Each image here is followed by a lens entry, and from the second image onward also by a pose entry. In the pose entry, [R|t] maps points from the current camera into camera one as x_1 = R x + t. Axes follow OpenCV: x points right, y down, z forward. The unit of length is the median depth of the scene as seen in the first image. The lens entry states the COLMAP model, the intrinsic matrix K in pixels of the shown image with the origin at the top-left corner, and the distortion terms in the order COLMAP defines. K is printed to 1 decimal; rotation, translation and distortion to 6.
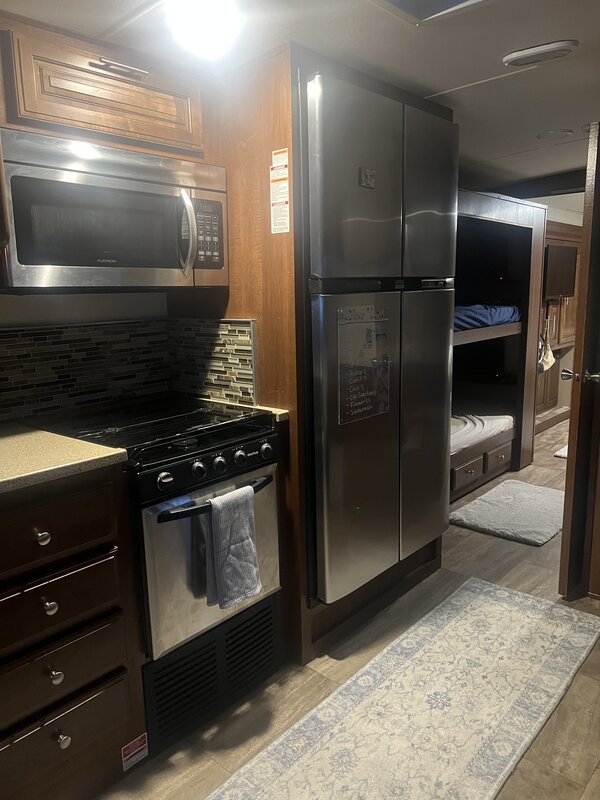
lens RADIAL K [[604.1, 0, 299.2], [0, 604.1, 400.9], [0, 0, 1]] dist [0.032572, -0.014060]
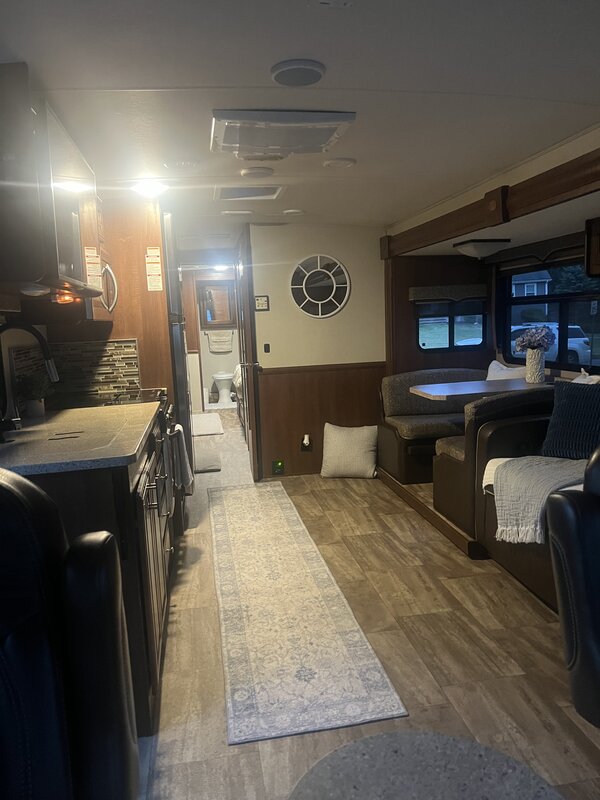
lens RADIAL K [[604.1, 0, 299.1], [0, 604.1, 400.3], [0, 0, 1]] dist [0.032572, -0.014060]
pose [[0.630087, -0.111705, 0.768448, -1.104253], [0.168449, 0.985697, 0.005166, 0.104961], [-0.758034, 0.126189, 0.639892, -0.426085]]
